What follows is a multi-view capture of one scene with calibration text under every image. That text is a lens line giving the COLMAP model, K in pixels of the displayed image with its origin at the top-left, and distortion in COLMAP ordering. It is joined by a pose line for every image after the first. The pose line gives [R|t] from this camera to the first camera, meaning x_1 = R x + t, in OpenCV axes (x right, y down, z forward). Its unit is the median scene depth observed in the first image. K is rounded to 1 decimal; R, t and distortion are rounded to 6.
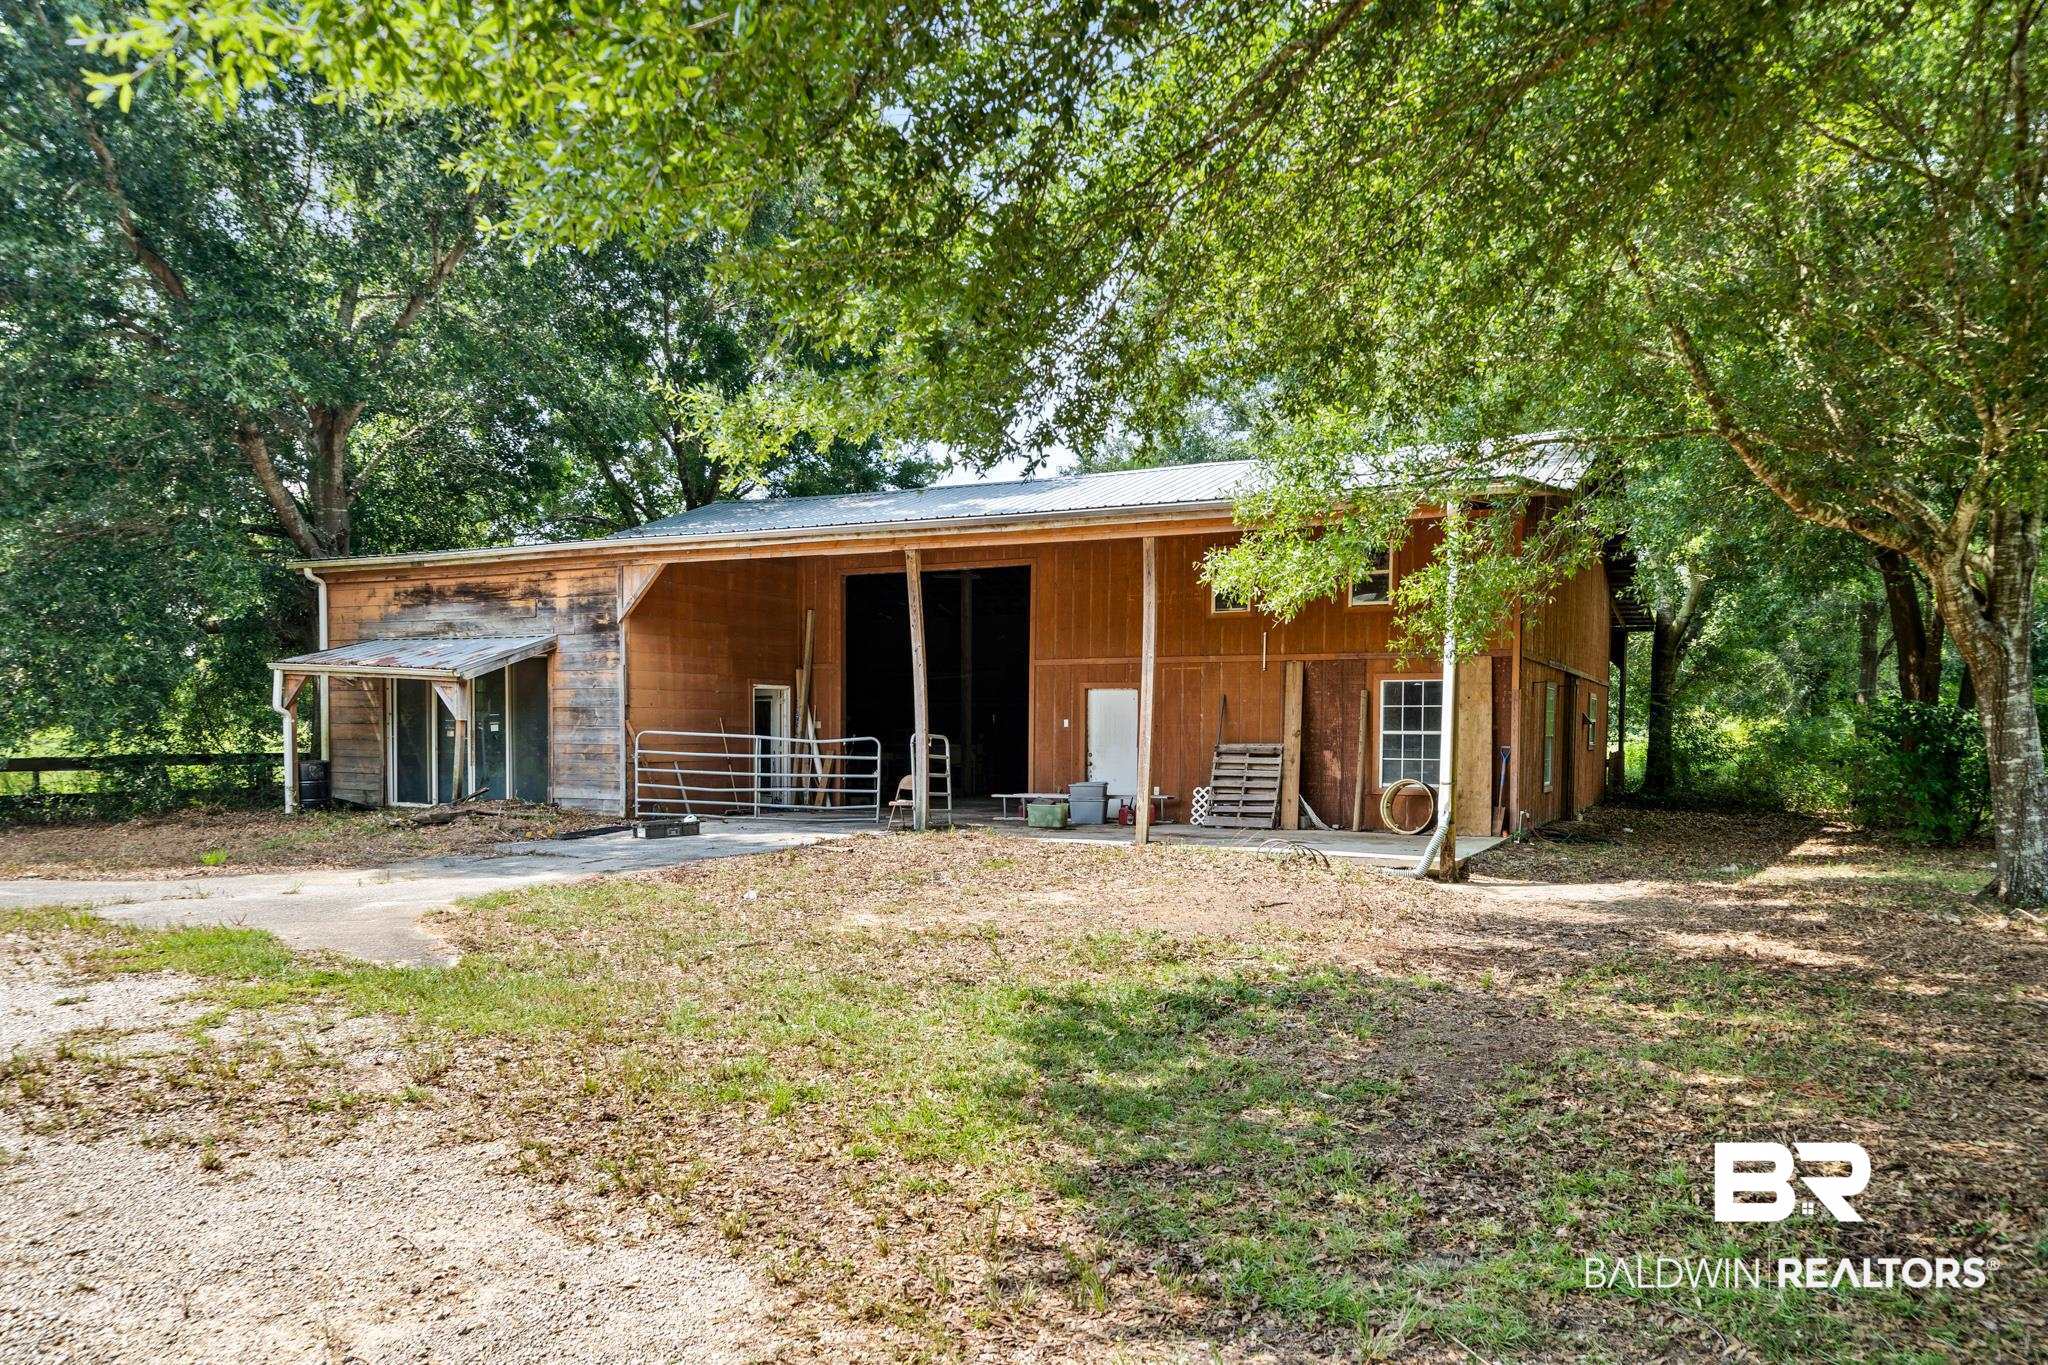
lens RADIAL K [[1438.4, 0, 1022.5], [0, 1438.4, 789.7], [0, 0, 1]] dist [-0.006245, -0.000919]
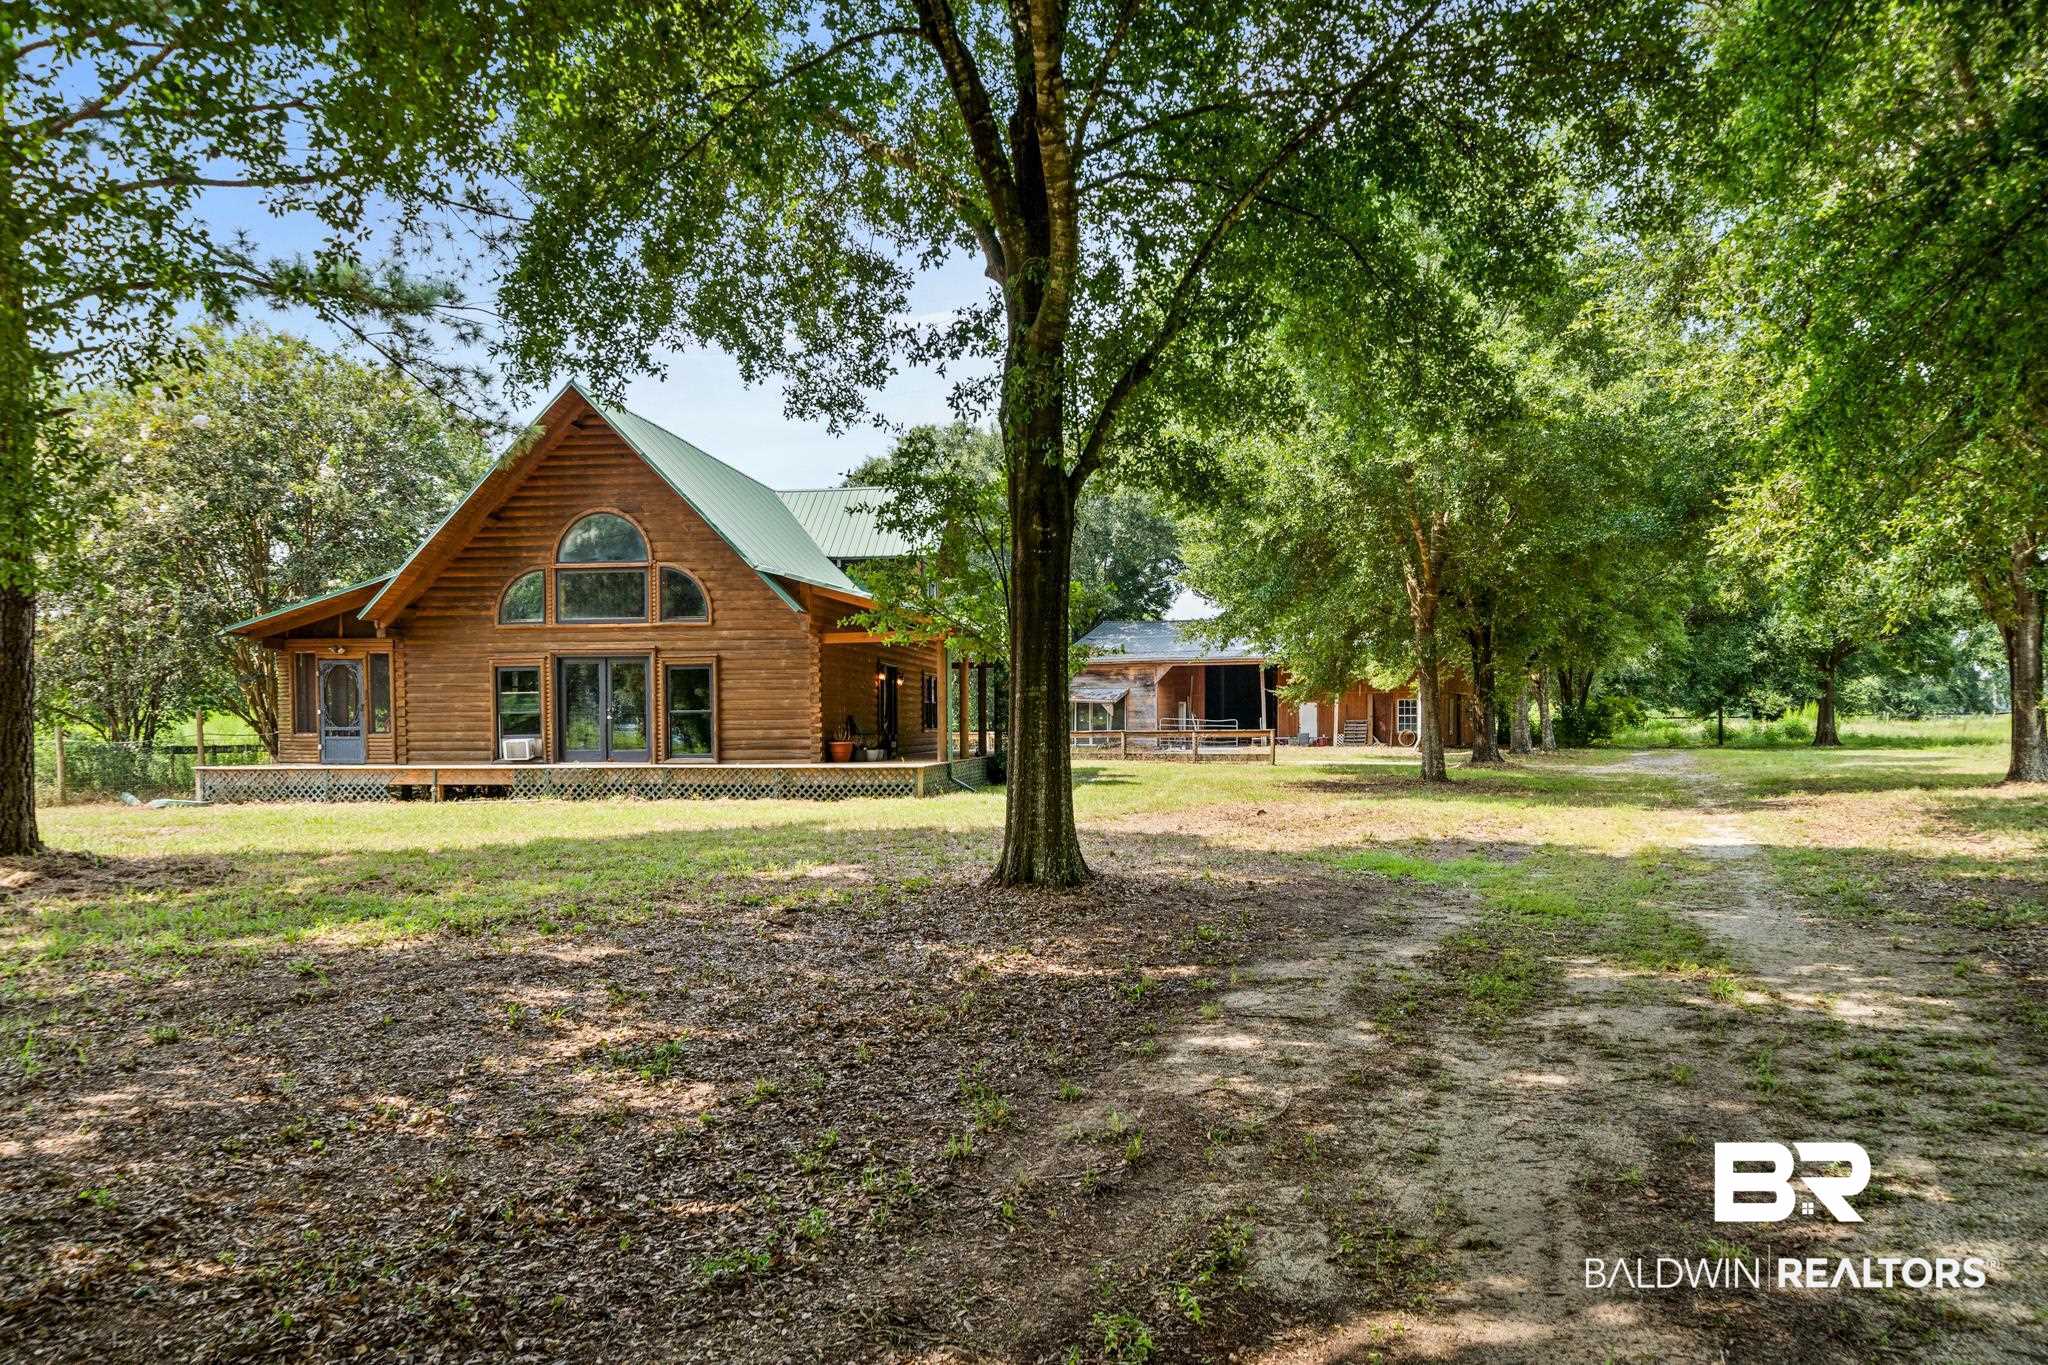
lens RADIAL K [[1405.9, 0, 1026.7], [0, 1405.9, 714.3], [0, 0, 1]] dist [-0.004222, 0.002802]
pose [[0.999114, -0.016745, 0.038603, -0.665714], [0.017797, 0.999475, -0.027064, 0.027099], [-0.038130, 0.027727, 0.998888, -2.007103]]
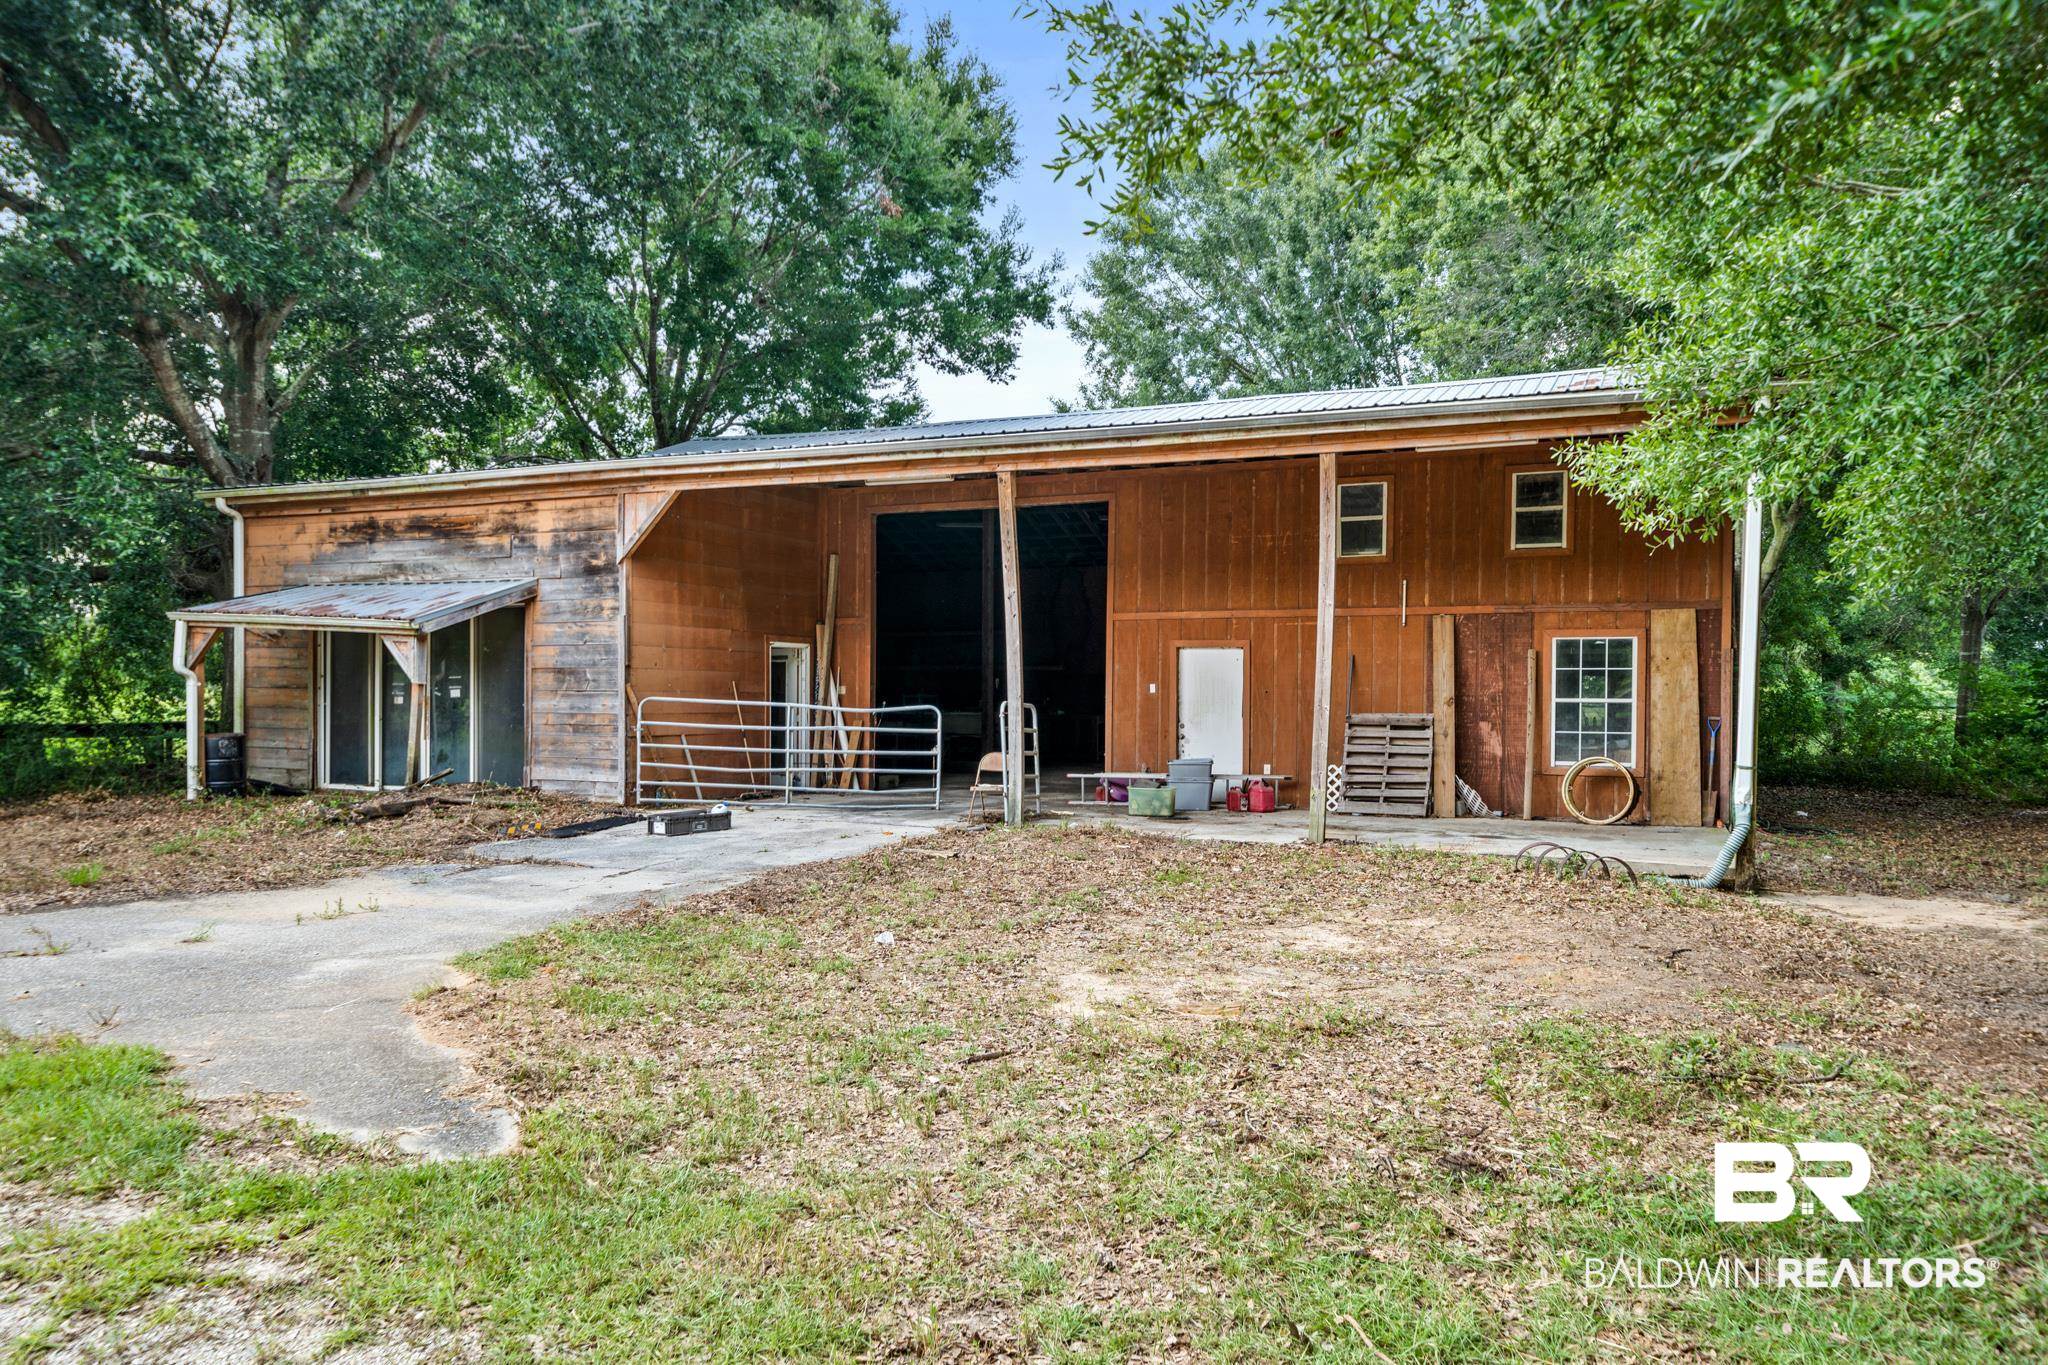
lens RADIAL K [[1405.9, 0, 1026.7], [0, 1405.9, 714.3], [0, 0, 1]] dist [-0.004222, 0.002802]
pose [[0.997972, 0.000358, 0.063660, -0.099615], [0.001435, 0.999604, -0.028113, -0.008615], [-0.063645, 0.028147, 0.997576, 0.194422]]
